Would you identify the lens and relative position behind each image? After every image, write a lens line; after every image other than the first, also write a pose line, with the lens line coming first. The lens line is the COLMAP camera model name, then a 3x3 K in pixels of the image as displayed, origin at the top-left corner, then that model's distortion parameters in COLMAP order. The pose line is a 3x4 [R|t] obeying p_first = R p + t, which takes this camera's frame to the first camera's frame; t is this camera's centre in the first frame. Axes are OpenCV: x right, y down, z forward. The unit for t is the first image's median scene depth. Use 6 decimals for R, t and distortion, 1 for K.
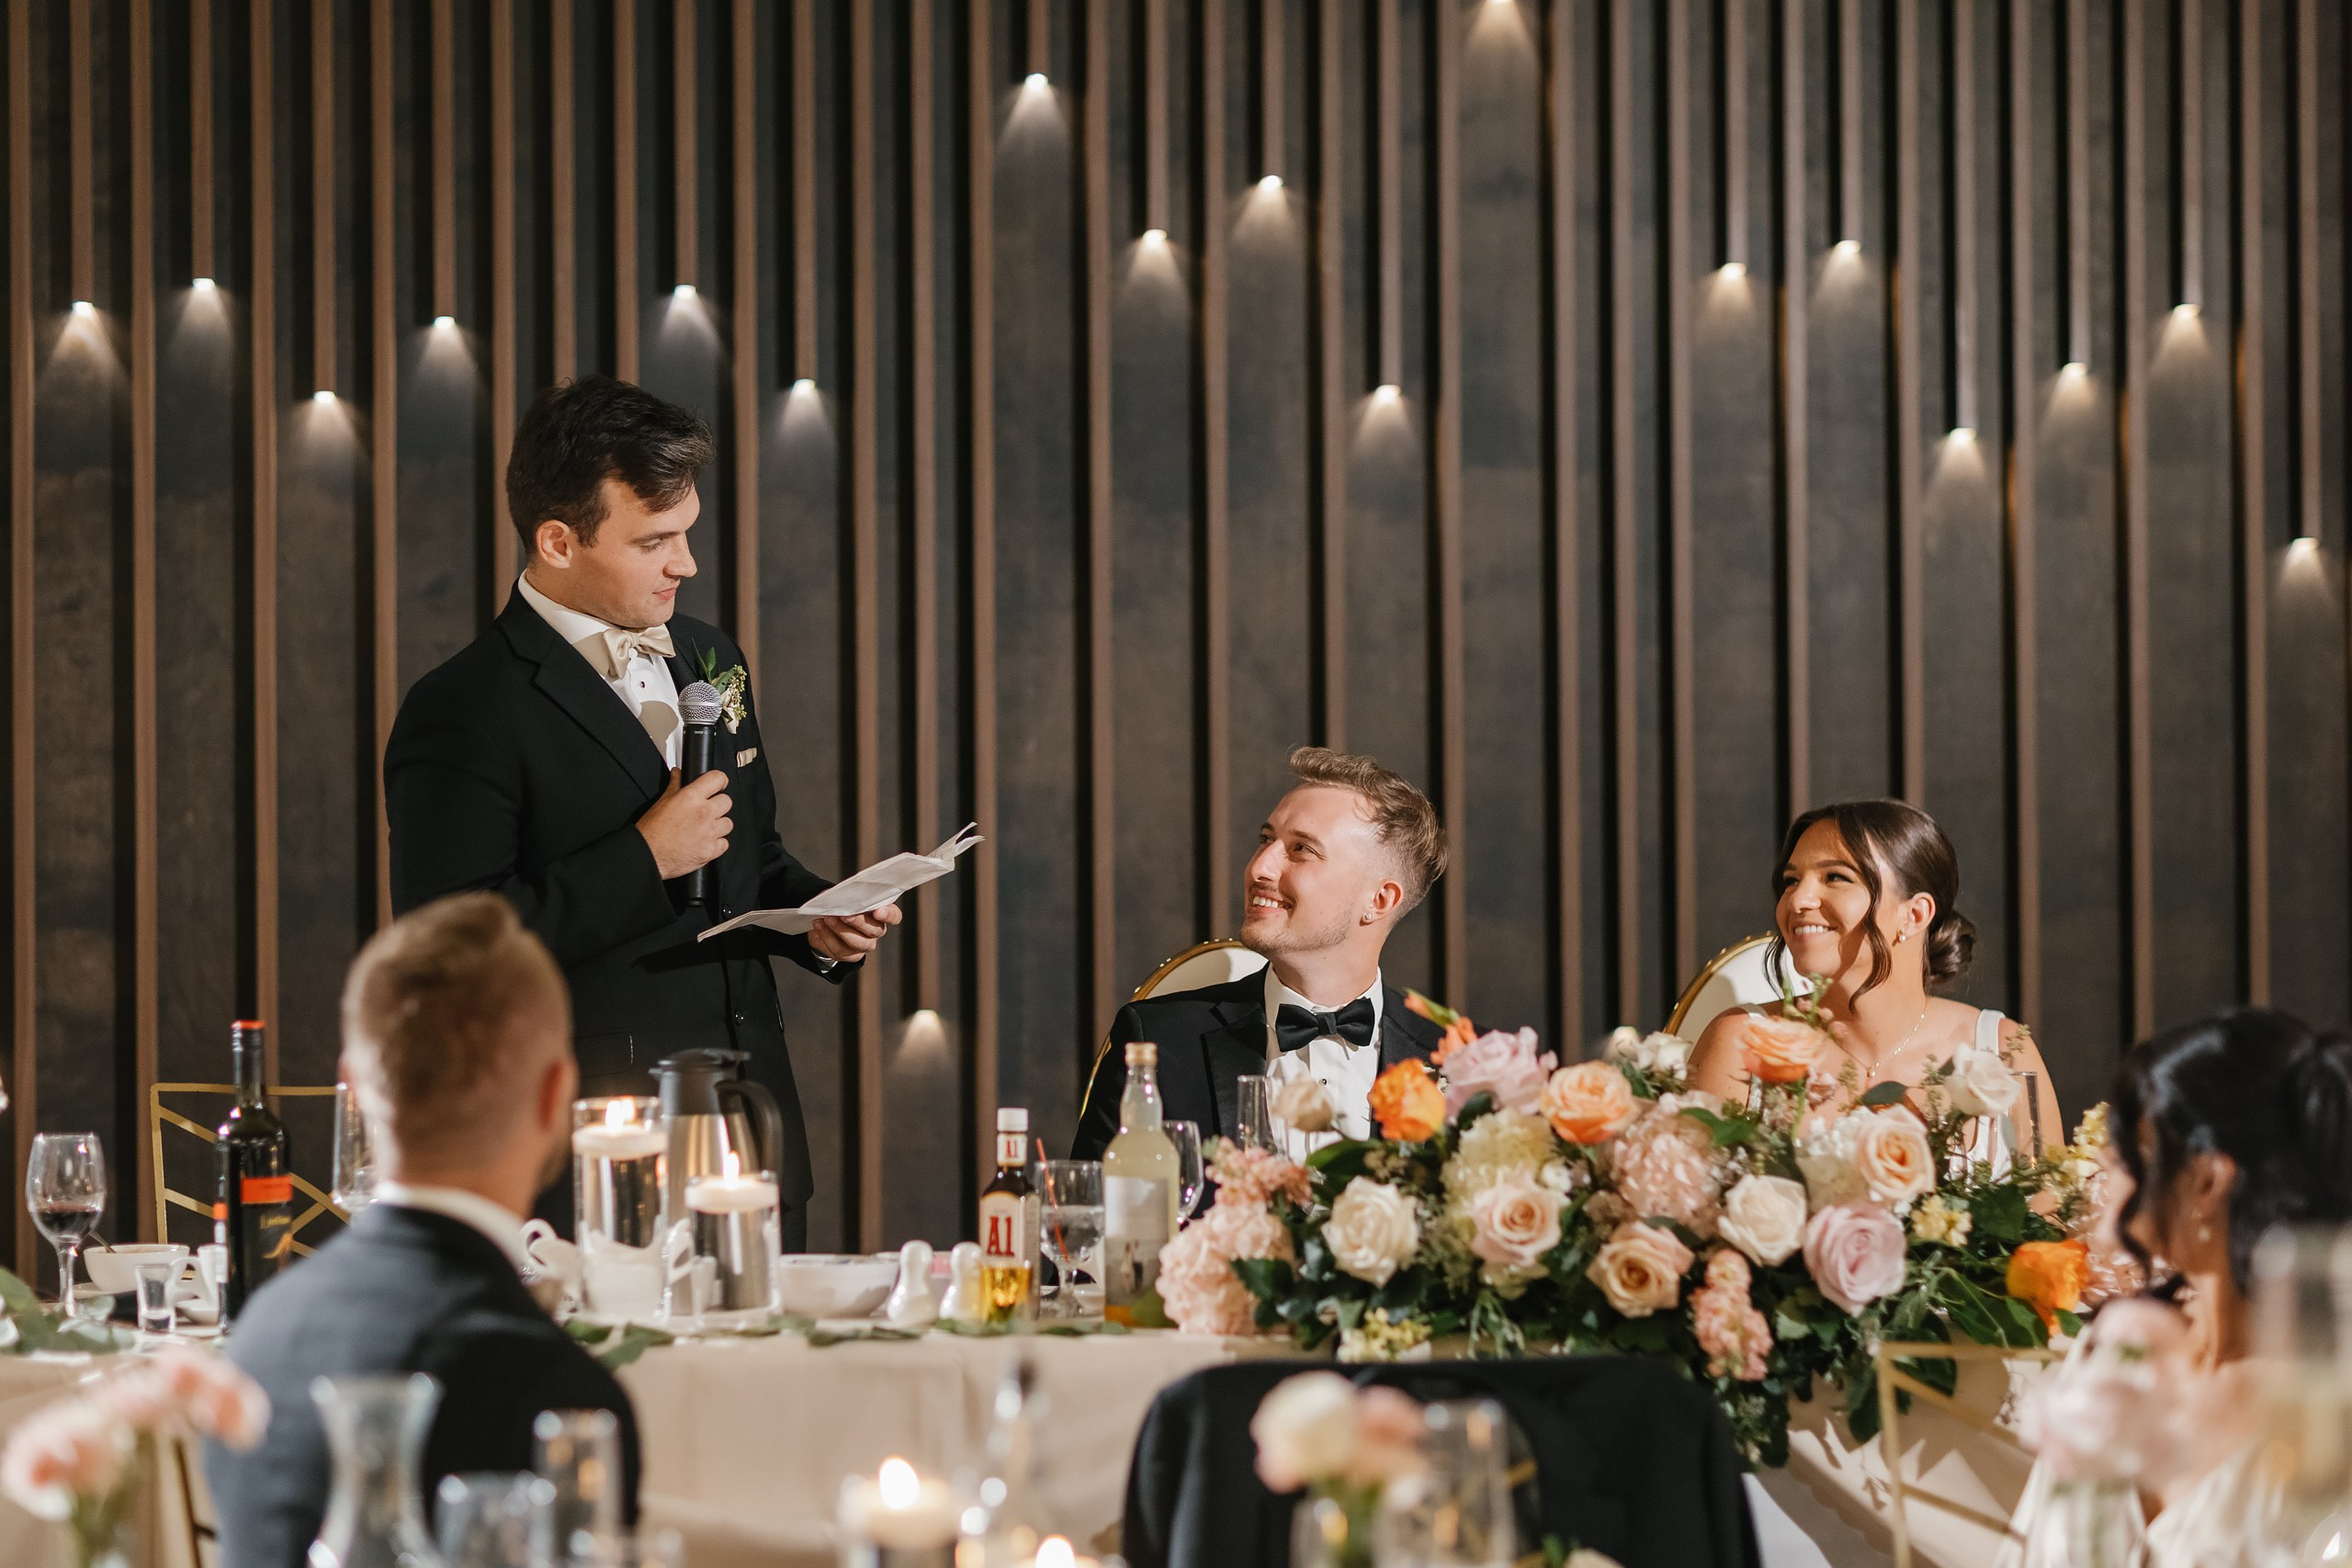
lens RADIAL K [[5463.5, 0, 1176.0], [0, 5463.5, 784.0], [0, 0, 1]] dist [0.032791, -0.035238]
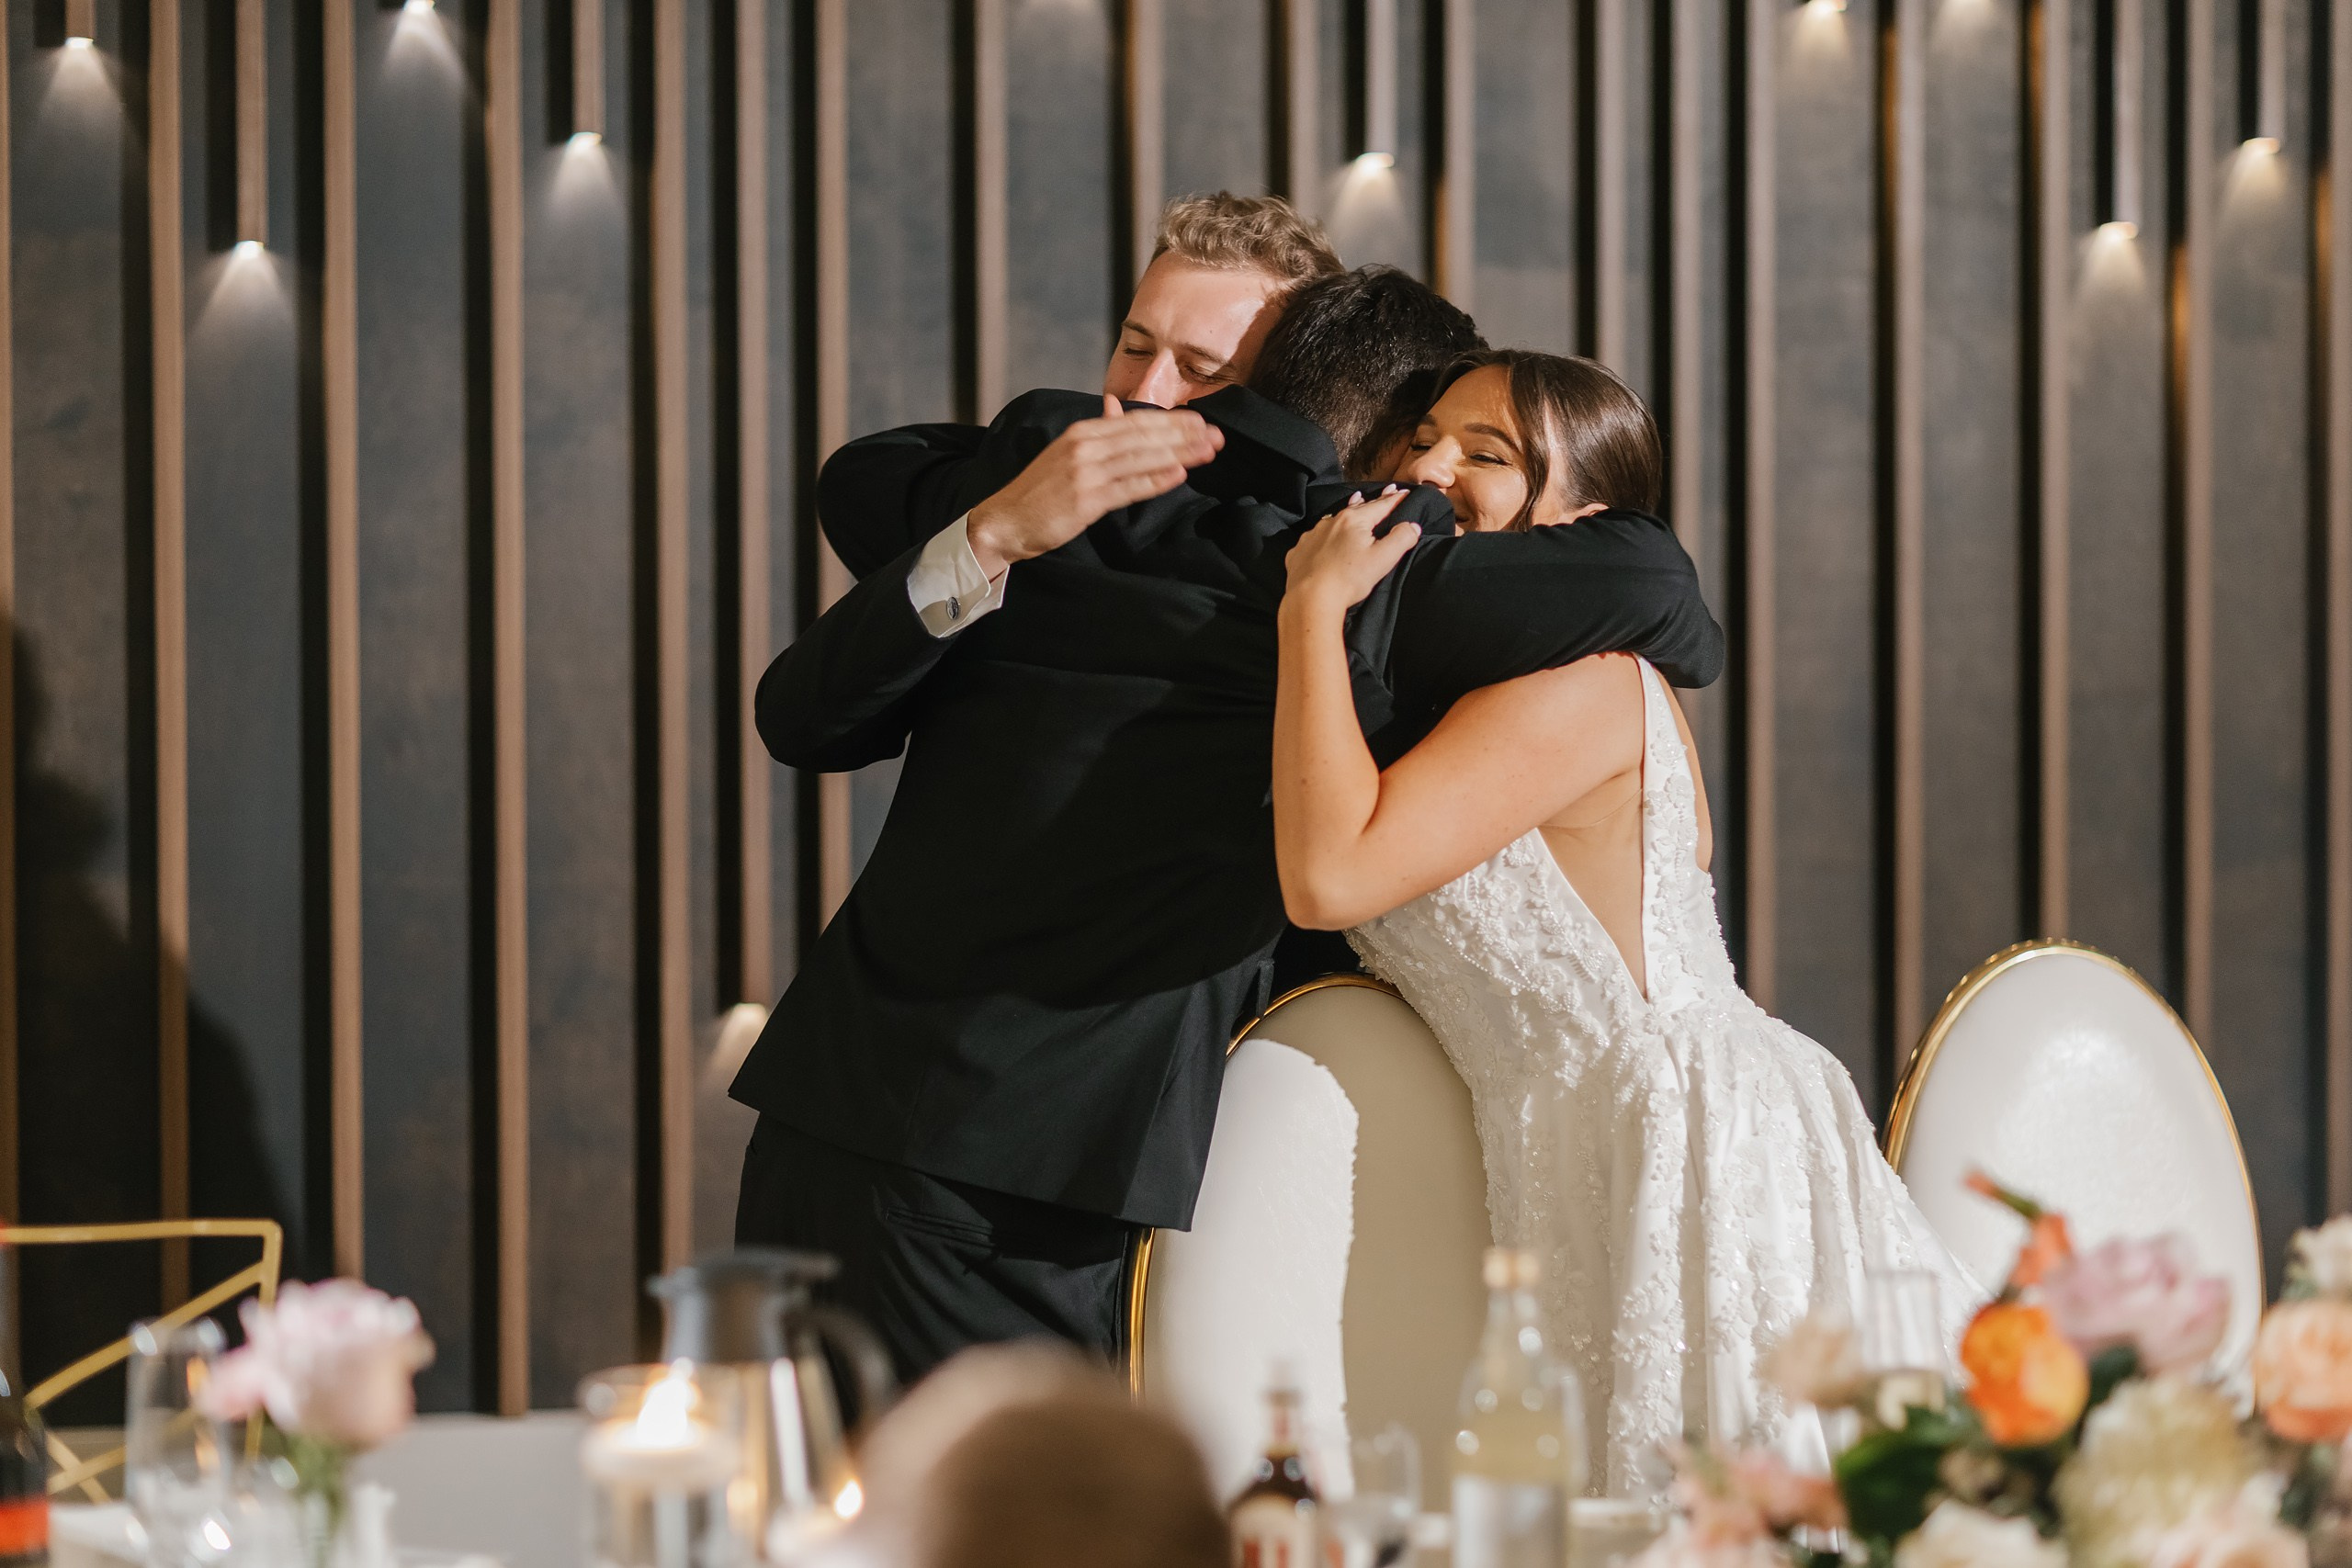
lens RADIAL K [[5463.5, 0, 1176.0], [0, 5463.5, 784.0], [0, 0, 1]] dist [0.032791, -0.035238]
pose [[0.994282, 0.002588, 0.106755, -0.067030], [-0.006635, 0.999272, 0.037569, -0.015555], [-0.106580, -0.038063, 0.993575, 0.269157]]
